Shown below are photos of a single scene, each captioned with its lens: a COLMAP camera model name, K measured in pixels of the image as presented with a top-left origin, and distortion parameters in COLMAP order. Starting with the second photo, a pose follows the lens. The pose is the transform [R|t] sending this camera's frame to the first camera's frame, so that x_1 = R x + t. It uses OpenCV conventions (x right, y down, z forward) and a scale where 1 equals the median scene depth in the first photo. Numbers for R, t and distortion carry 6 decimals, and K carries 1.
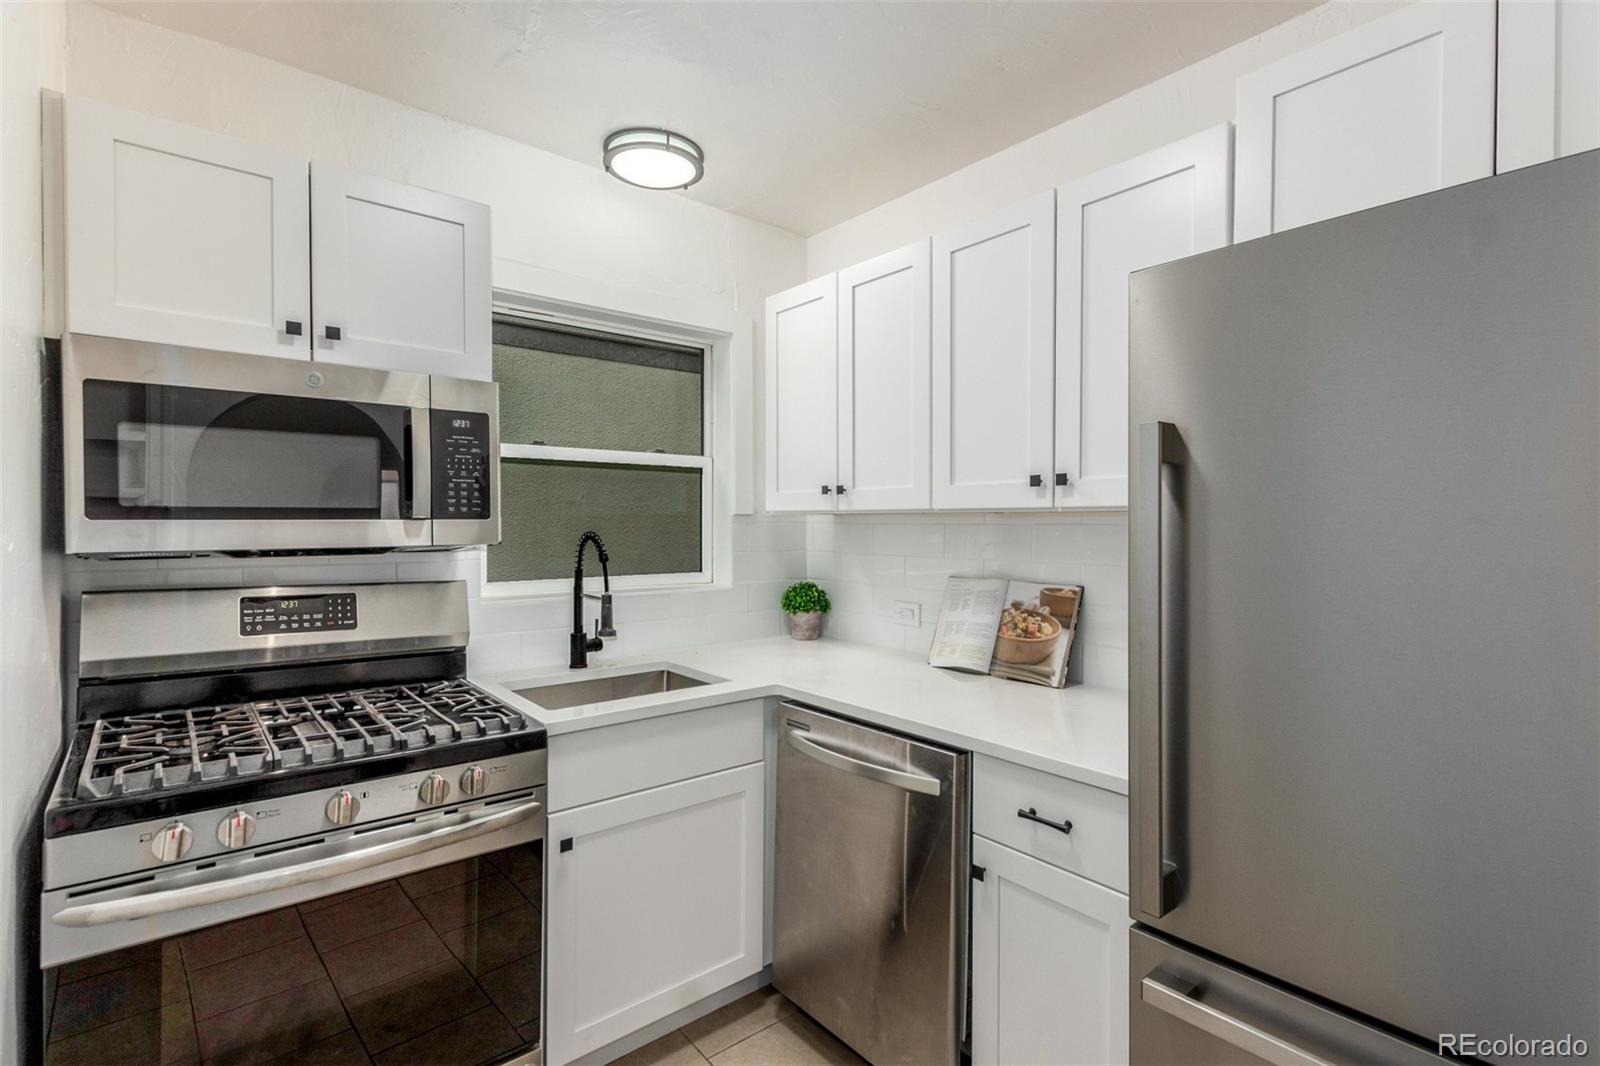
lens RADIAL K [[754.6, 0, 830.0], [0, 754.6, 537.3], [0, 0, 1]] dist [0.002572, 0.000993]
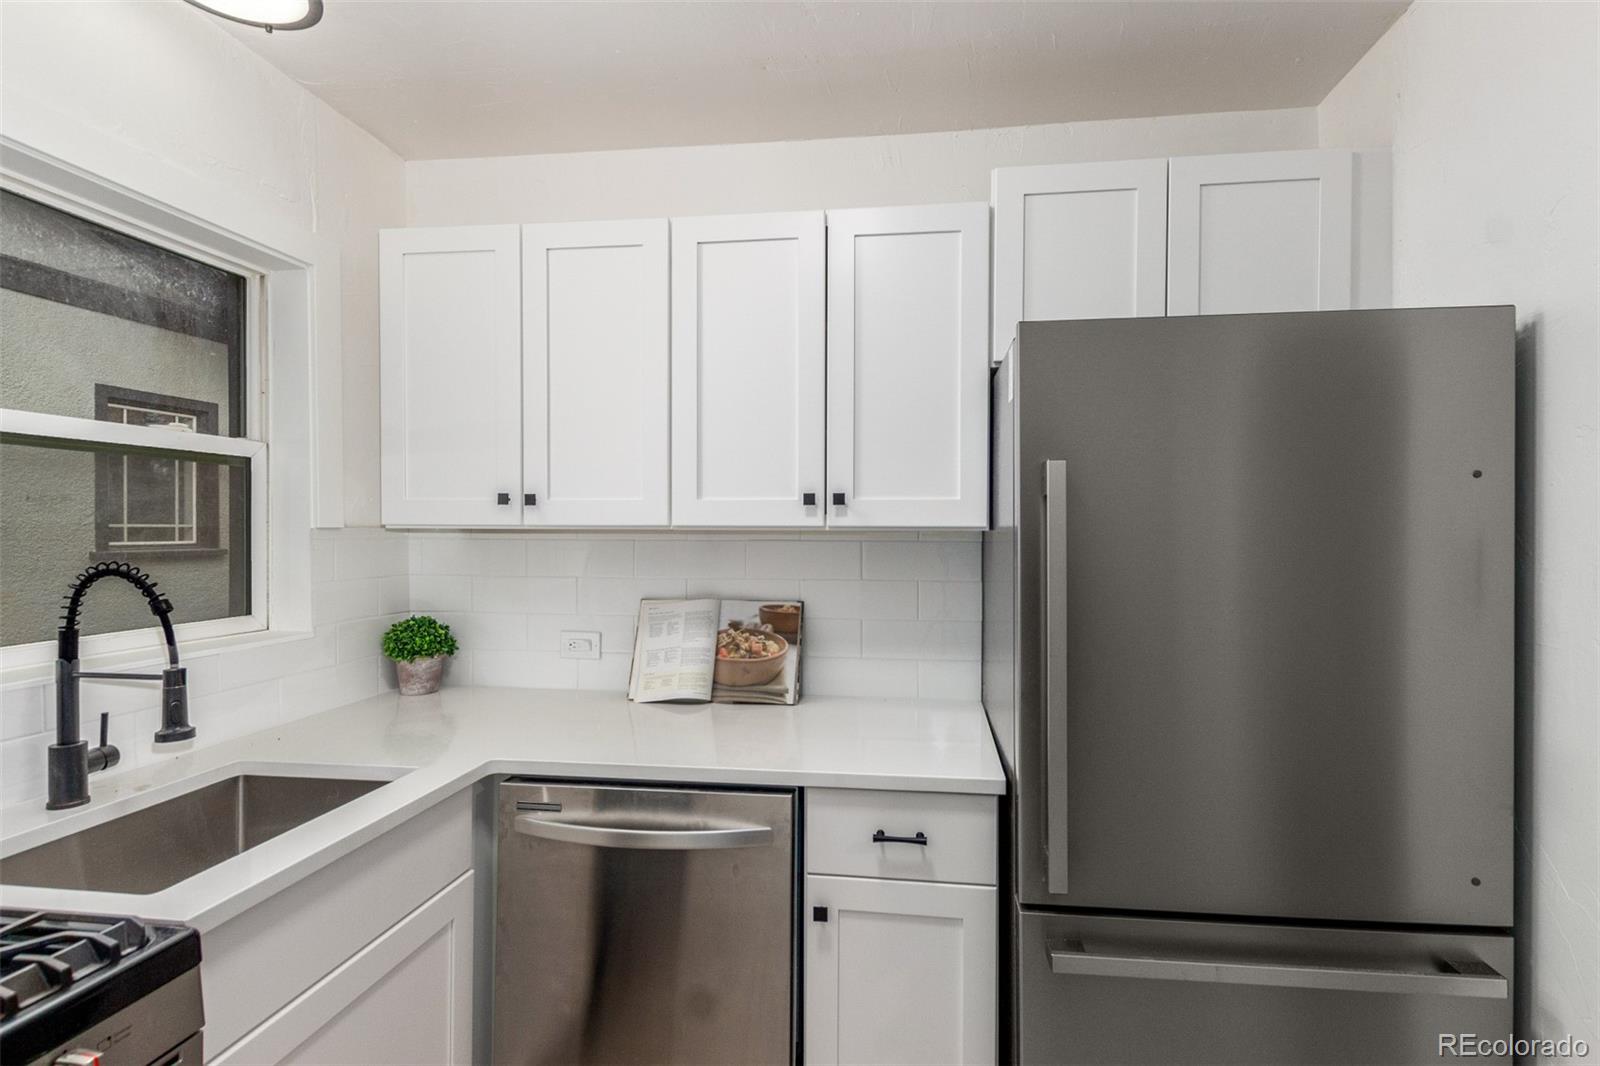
lens RADIAL K [[754.6, 0, 830.0], [0, 754.6, 537.3], [0, 0, 1]] dist [0.002572, 0.000993]
pose [[0.728856, -0.008523, 0.684614, -0.325394], [0.010826, 0.999941, 0.000924, -0.021627], [-0.684581, 0.006738, 0.728905, 0.220132]]
